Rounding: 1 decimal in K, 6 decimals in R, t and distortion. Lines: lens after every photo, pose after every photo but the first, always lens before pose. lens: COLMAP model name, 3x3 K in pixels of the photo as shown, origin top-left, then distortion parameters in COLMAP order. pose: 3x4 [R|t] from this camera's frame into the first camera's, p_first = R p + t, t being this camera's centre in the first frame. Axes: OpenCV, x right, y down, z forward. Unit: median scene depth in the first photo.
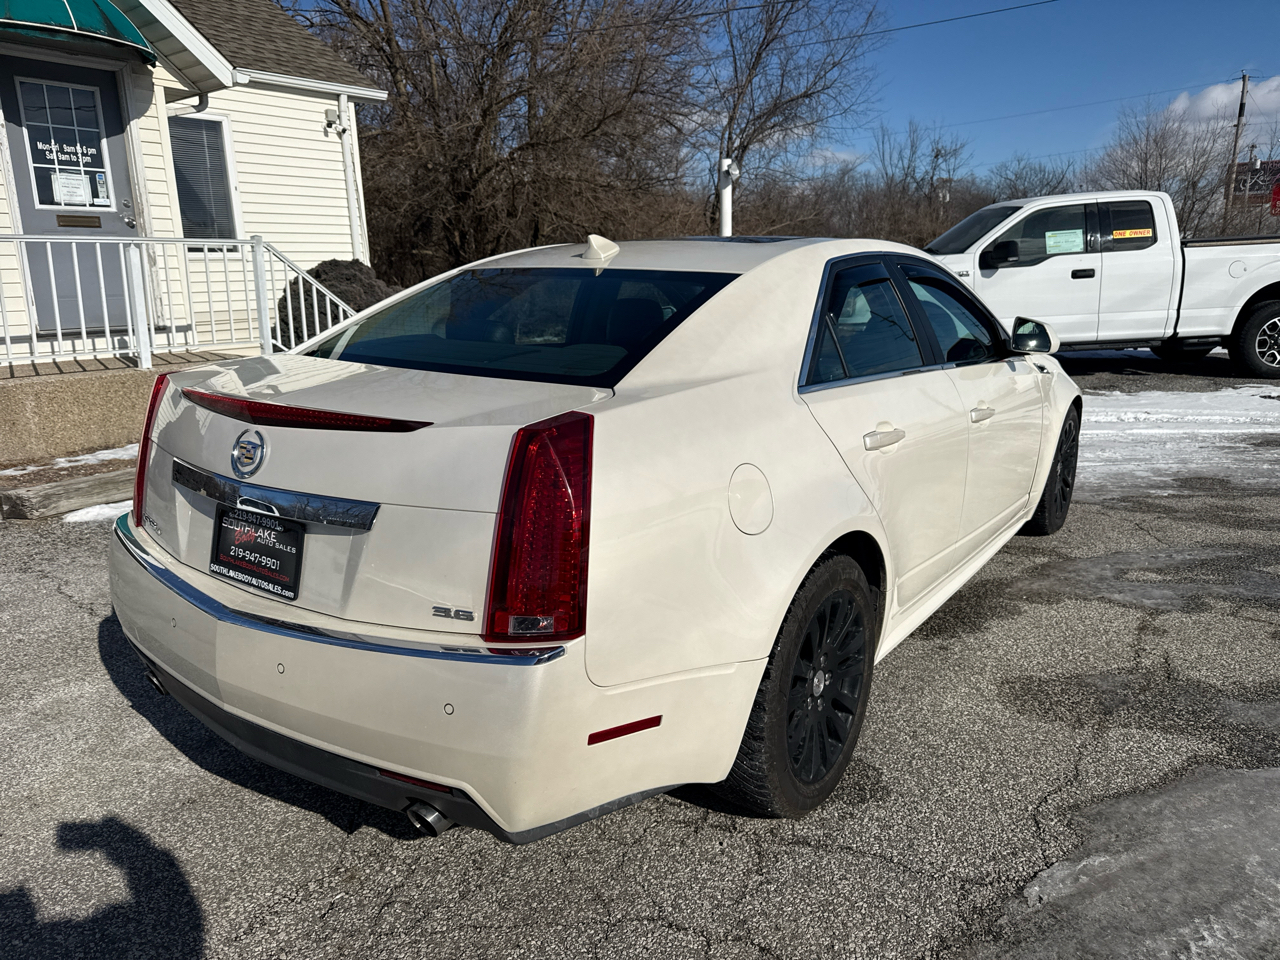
lens RADIAL K [[908.1, 0, 640.0], [0, 908.1, 480.0], [0, 0, 1]] dist [-0.003025, -0.006610]
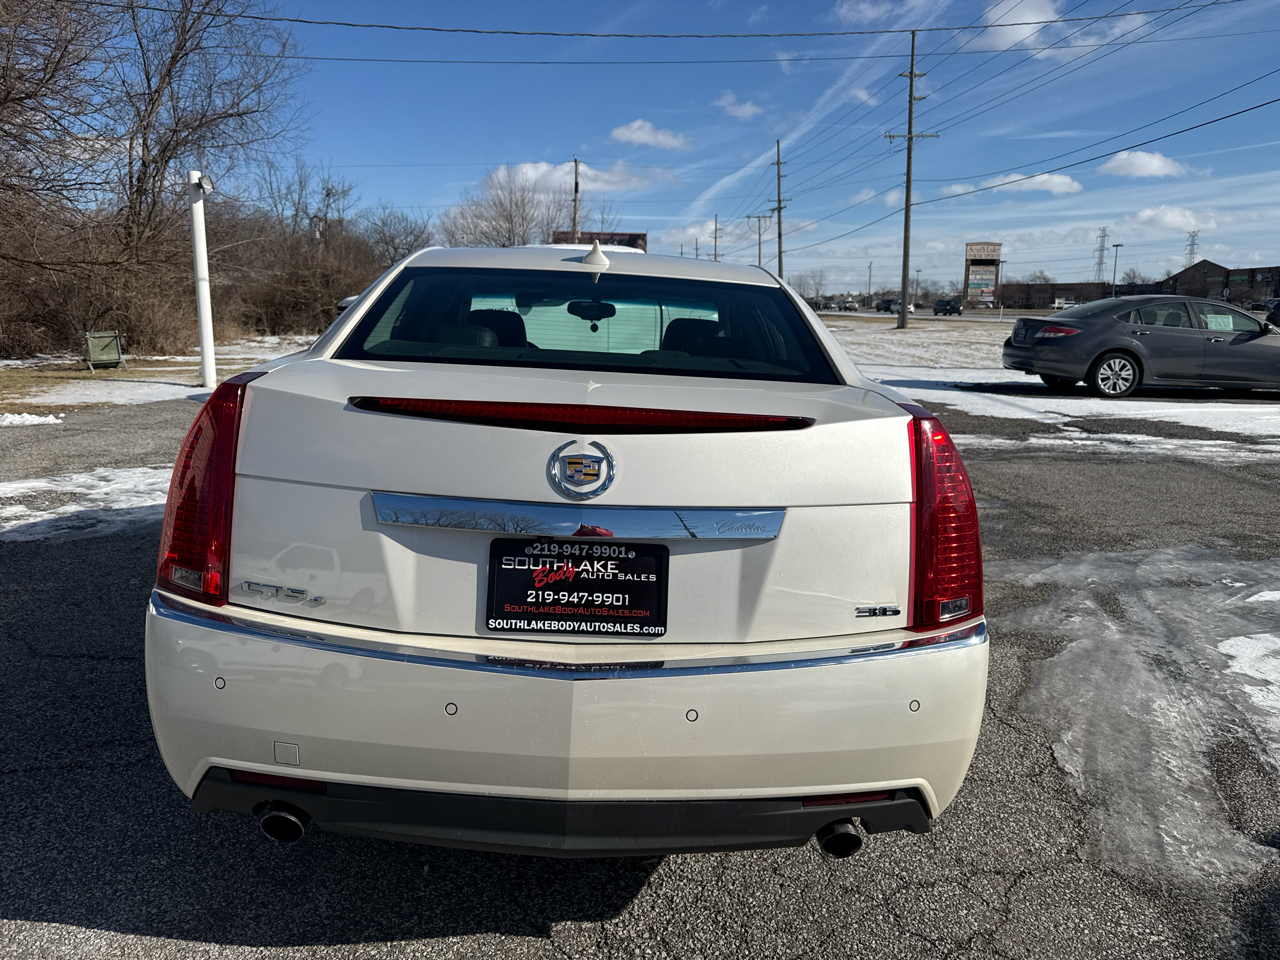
lens RADIAL K [[894.4, 0, 632.0], [0, 894.4, 460.9], [0, 0, 1]] dist [0.064174, -0.072976]
pose [[0.792560, -0.060930, 0.606742, -0.240043], [0.096598, 0.994977, -0.026265, -0.003030], [-0.602094, 0.079427, 0.794465, 0.089626]]
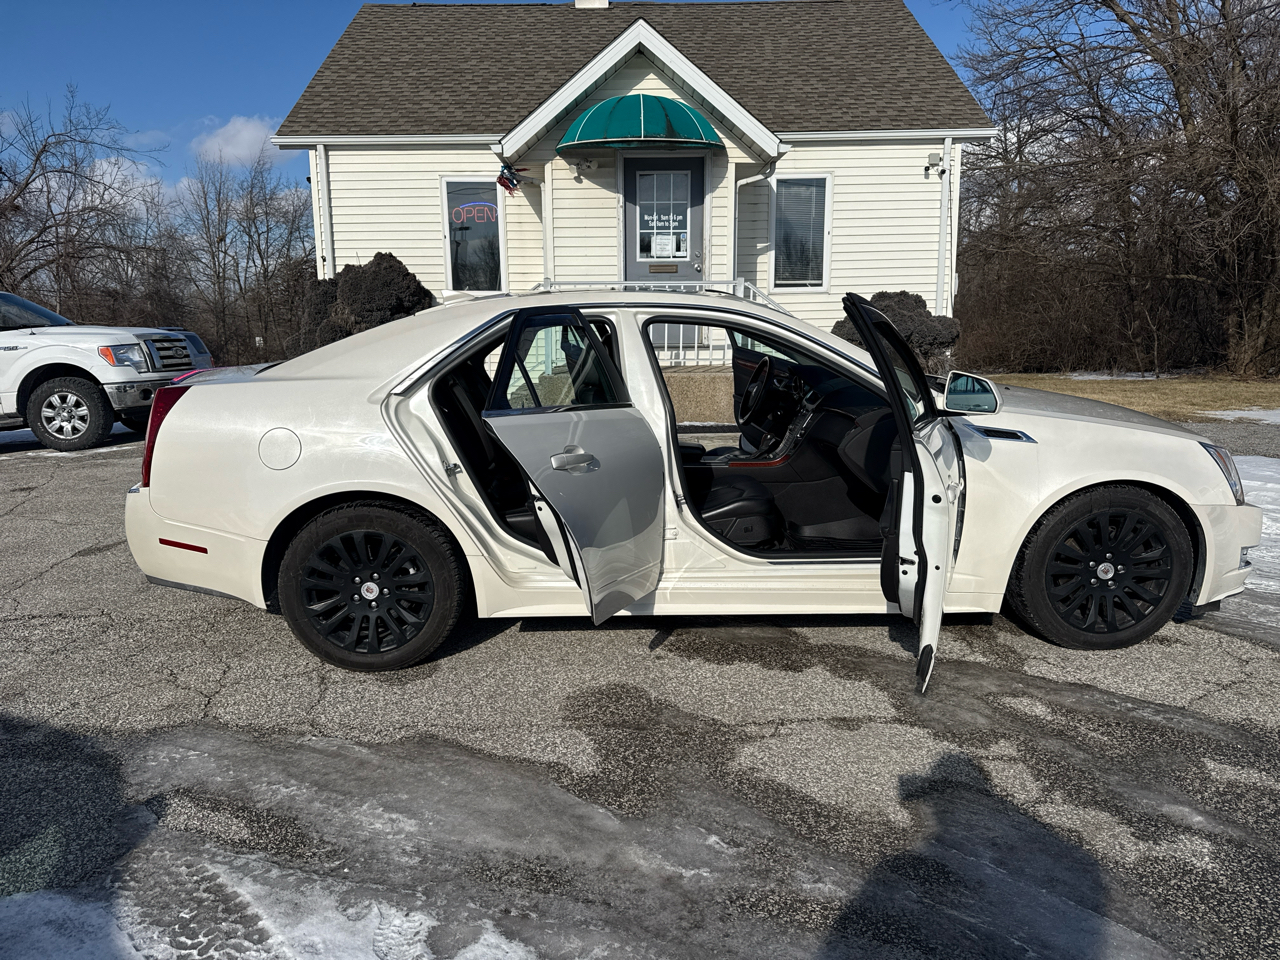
lens RADIAL K [[892.4, 0, 638.8], [0, 892.4, 502.5], [0, 0, 1]] dist [0.022427, -0.030341]
pose [[0.601548, 0.177655, -0.778832, 0.533810], [-0.176521, 0.980418, 0.087298, -0.043388], [0.779089, 0.084967, 0.621128, 0.136864]]
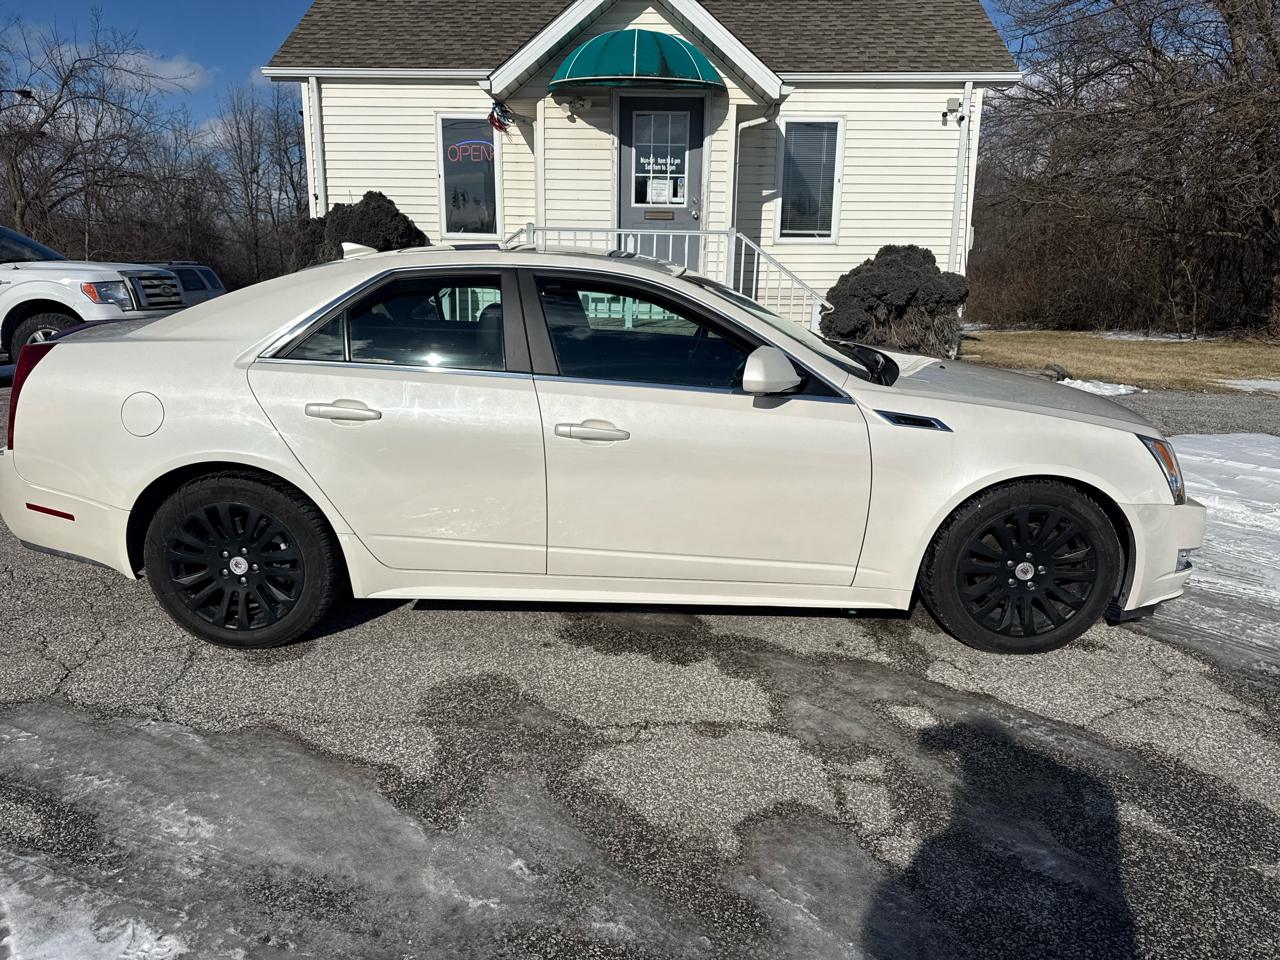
lens RADIAL K [[896.4, 0, 647.1], [0, 896.4, 496.1], [0, 0, 1]] dist [0.008088, -0.012483]
pose [[0.570149, 0.239588, -0.785829, 0.552725], [-0.204093, 0.967851, 0.147007, -0.074691], [0.795786, 0.076566, 0.600718, 0.216584]]
